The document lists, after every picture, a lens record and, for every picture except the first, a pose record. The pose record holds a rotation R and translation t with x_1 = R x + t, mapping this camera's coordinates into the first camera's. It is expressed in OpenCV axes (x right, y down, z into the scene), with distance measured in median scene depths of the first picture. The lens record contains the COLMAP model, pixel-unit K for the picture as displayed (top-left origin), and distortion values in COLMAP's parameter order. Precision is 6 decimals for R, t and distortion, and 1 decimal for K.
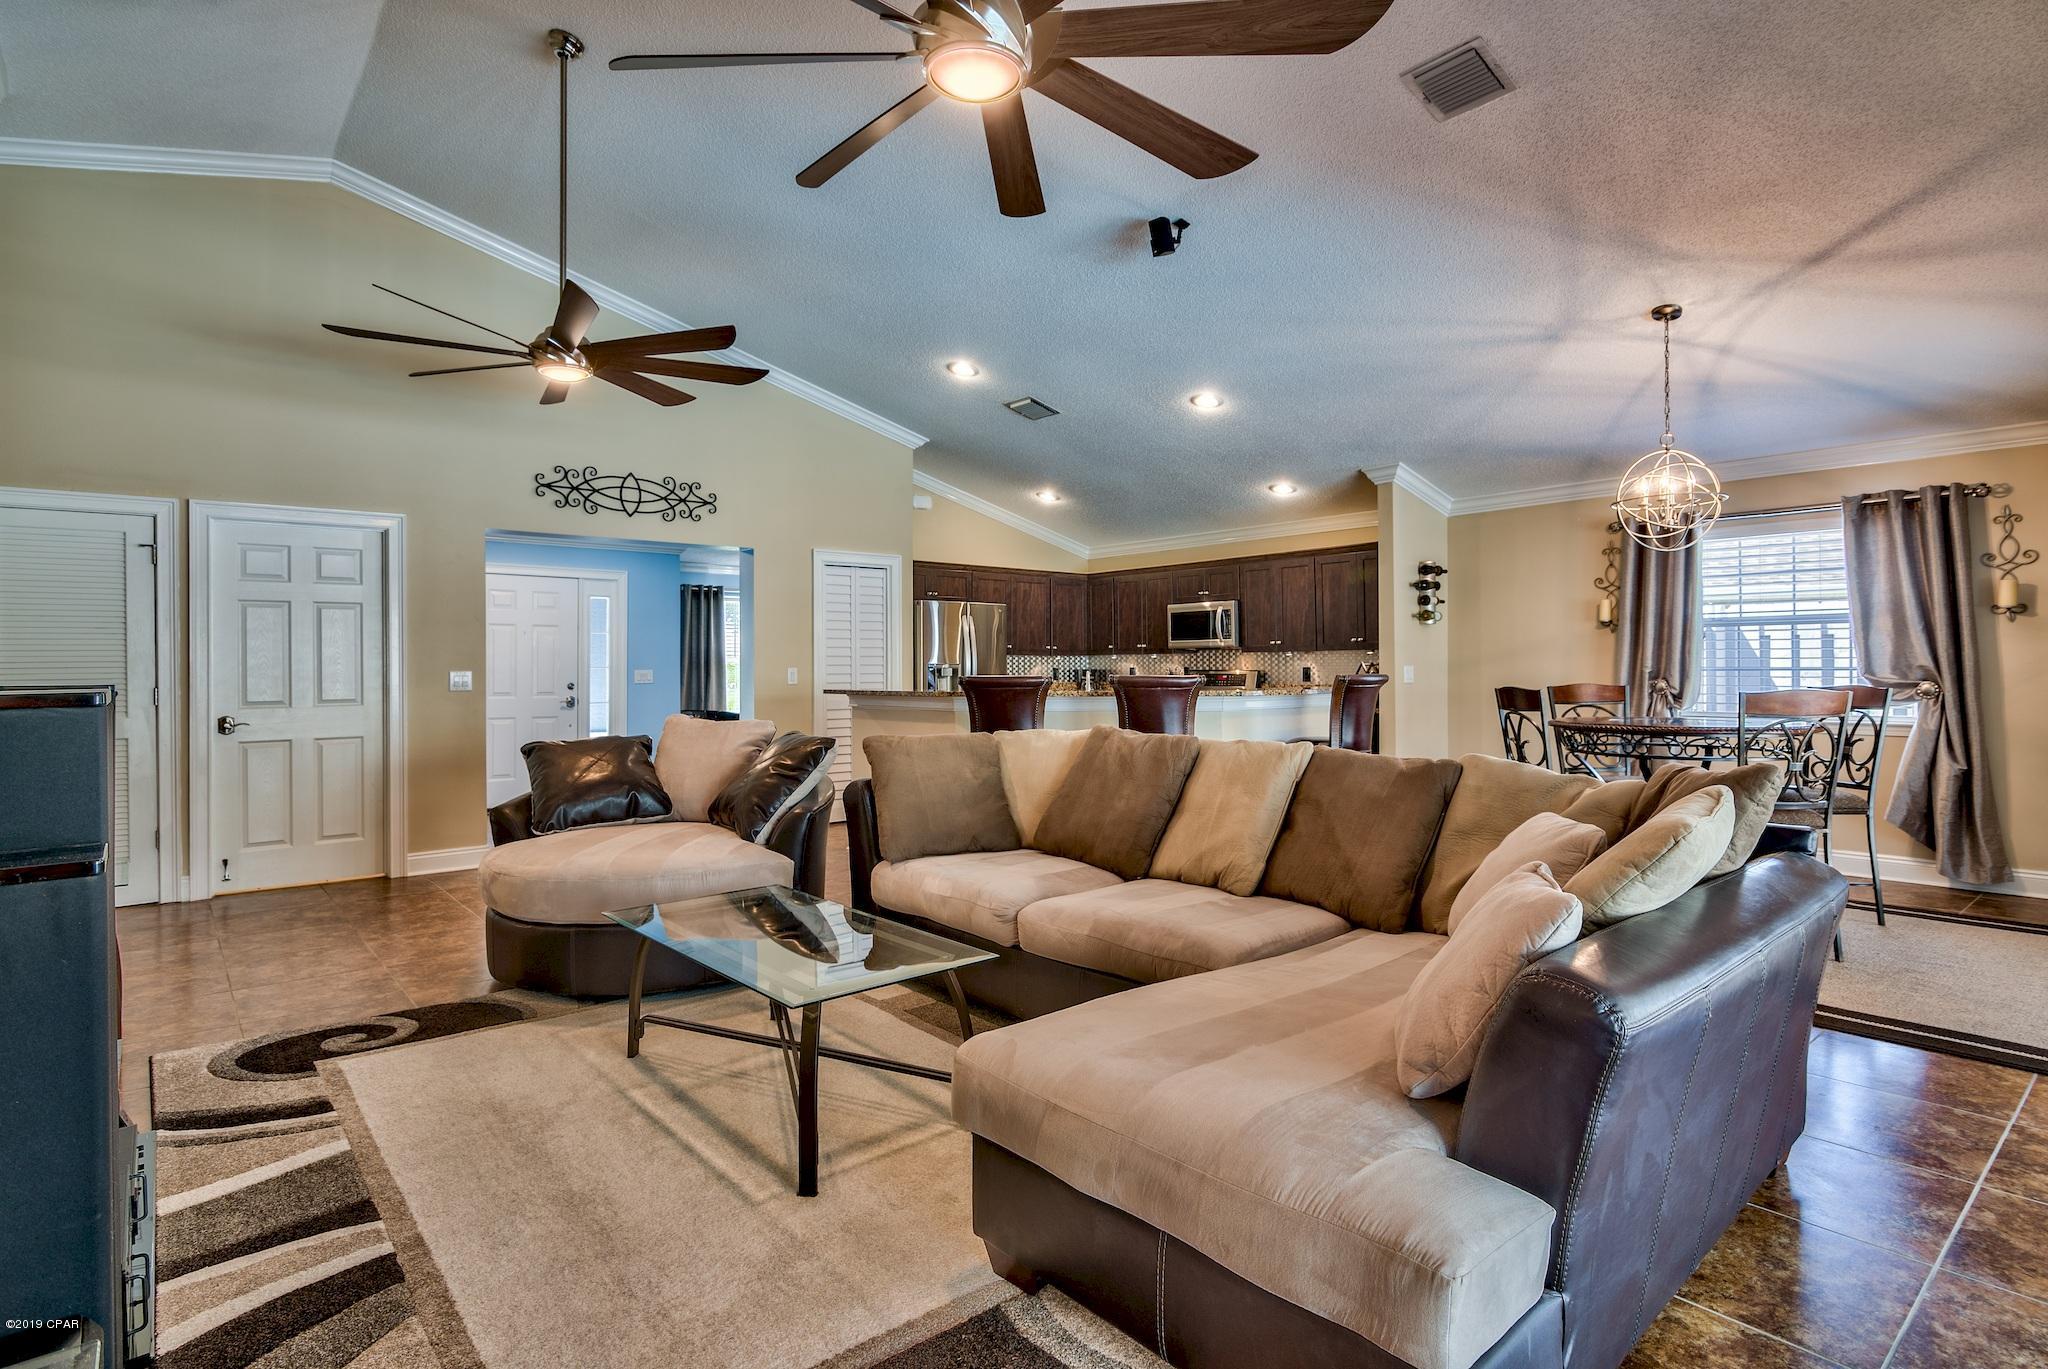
lens RADIAL K [[1016.8, 0, 1020.4], [0, 1016.8, 675.6], [0, 0, 1]] dist [-0.000590, -0.001505]
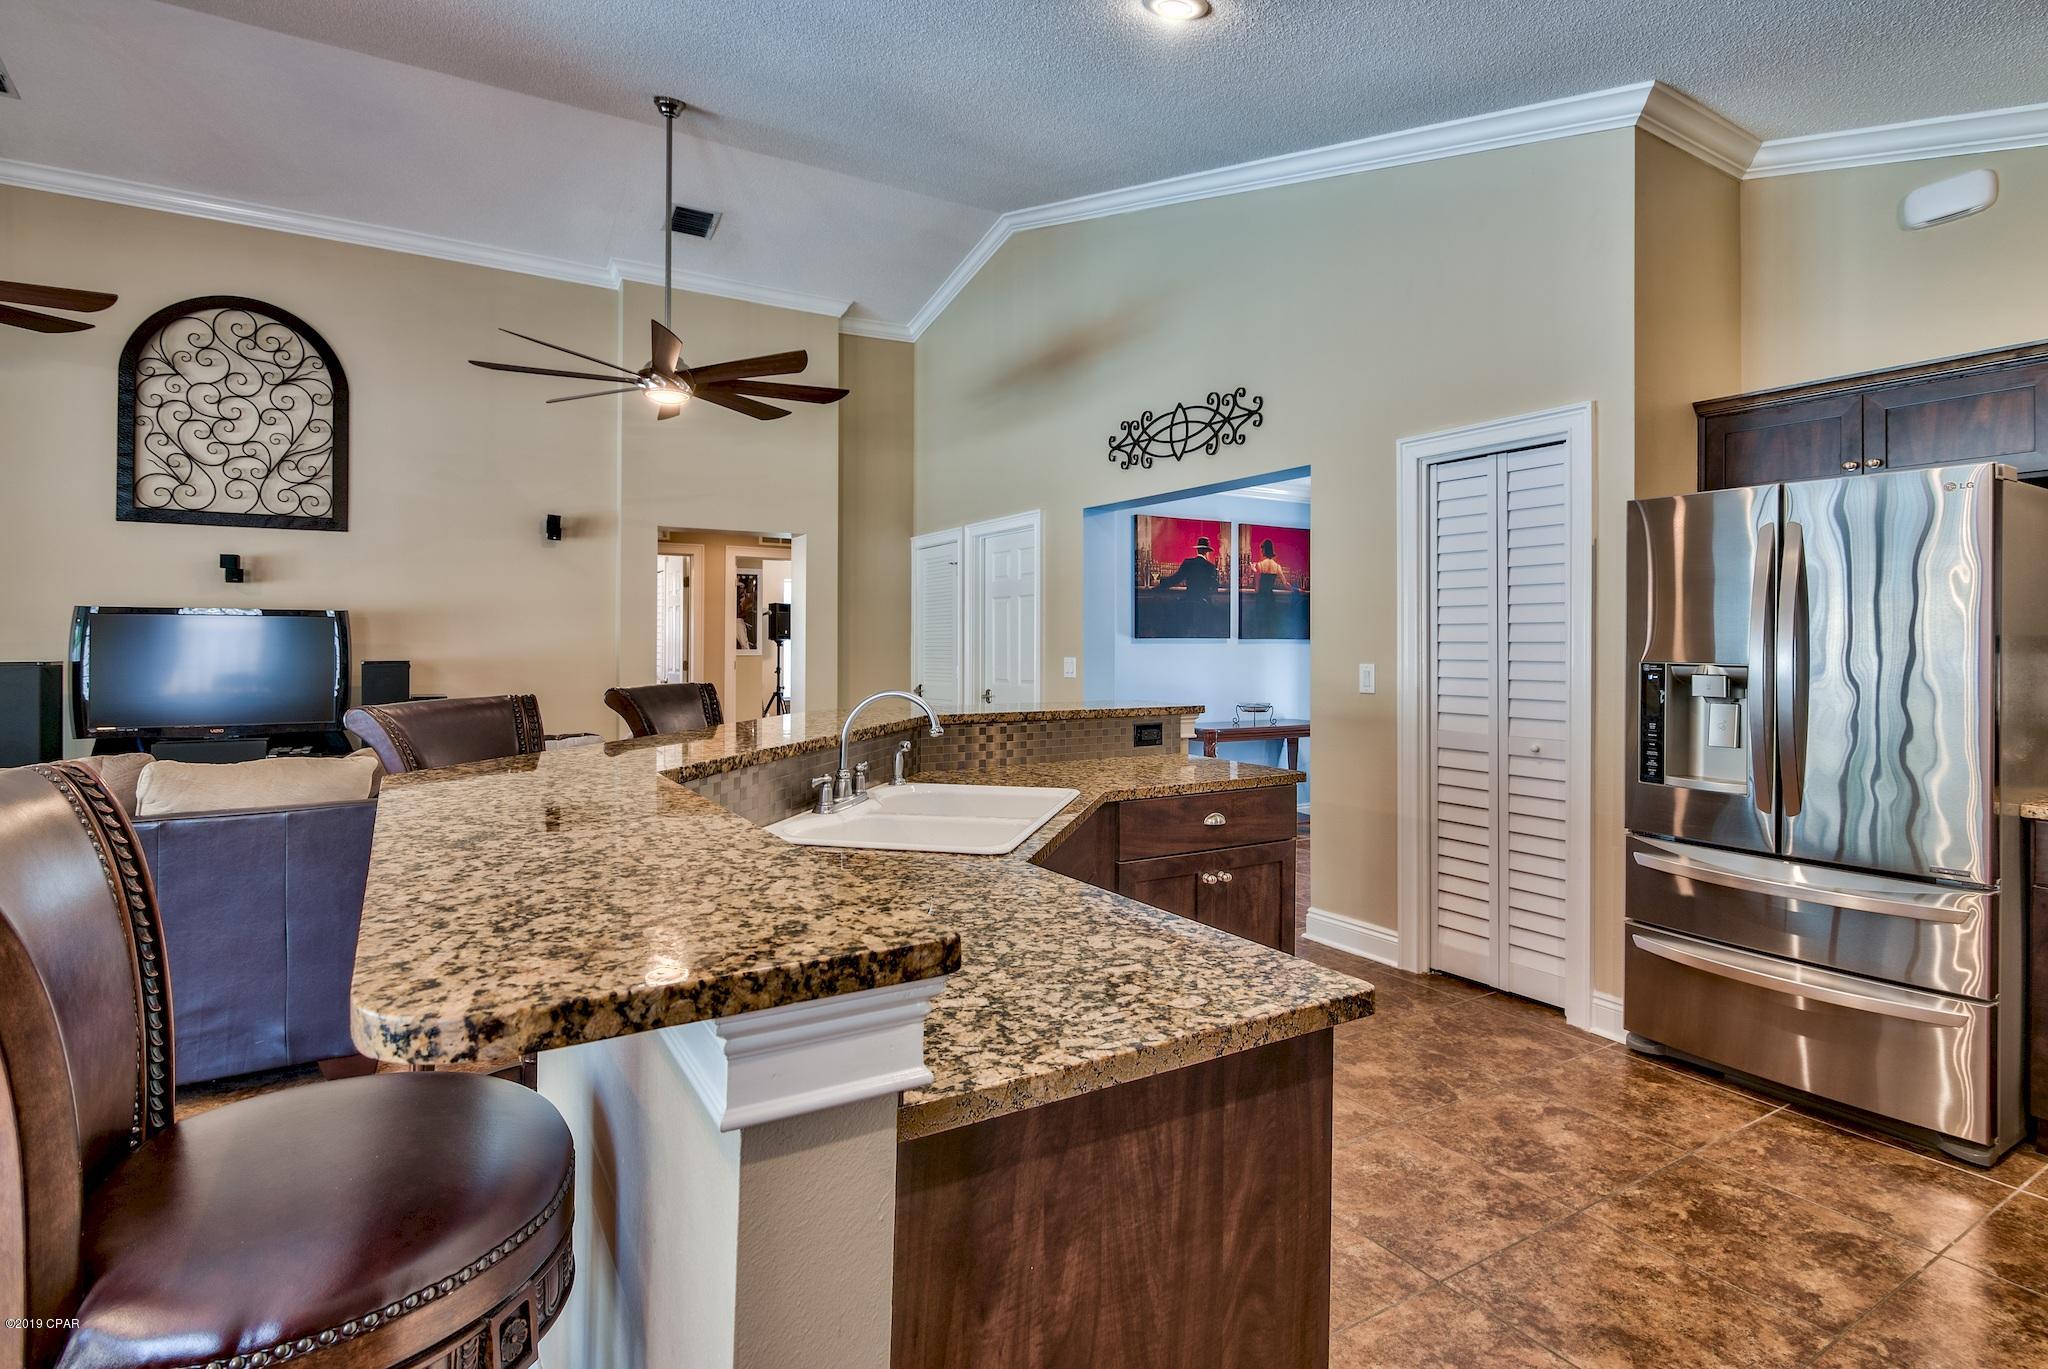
lens RADIAL K [[1031.2, 0, 1033.1], [0, 1031.2, 632.6], [0, 0, 1]] dist [-0.001040, 0.000199]
pose [[-0.147286, -0.001100, -0.989093, 0.416328], [-0.010089, 0.999949, 0.000391, -0.025589], [0.989043, 0.010036, -0.147289, 1.033173]]
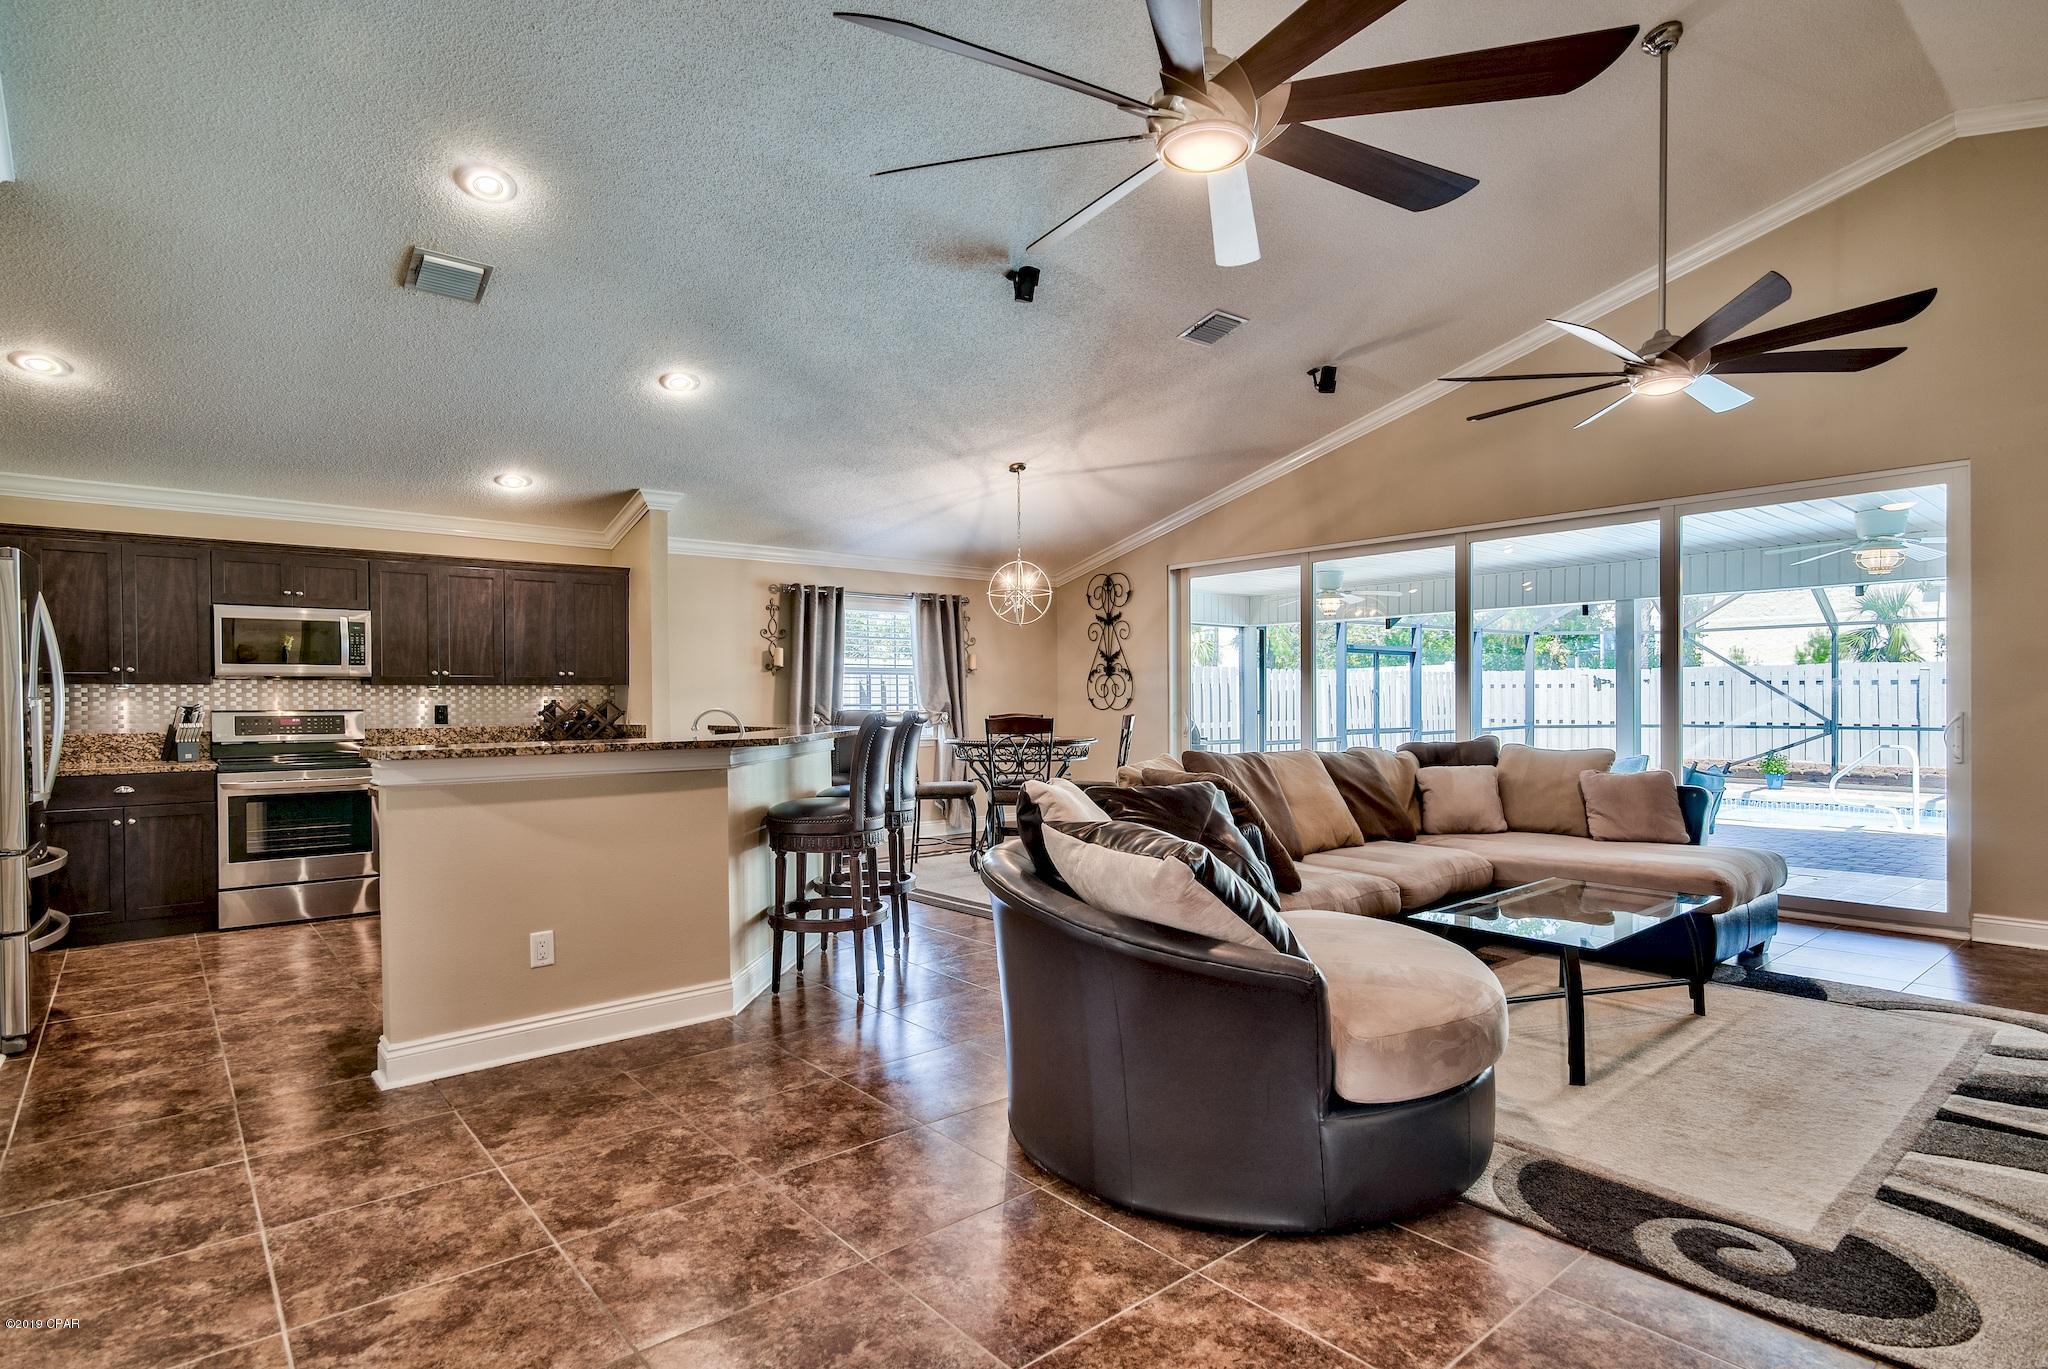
lens RADIAL K [[1044.1, 0, 1022.5], [0, 1044.1, 703.8], [0, 0, 1]] dist [0.000376, 0.000317]
pose [[0.010789, 0.000657, 0.999942, -0.663134], [0.014464, 0.999895, -0.000813, -0.004030], [-0.999837, 0.014472, 0.010778, 0.719270]]
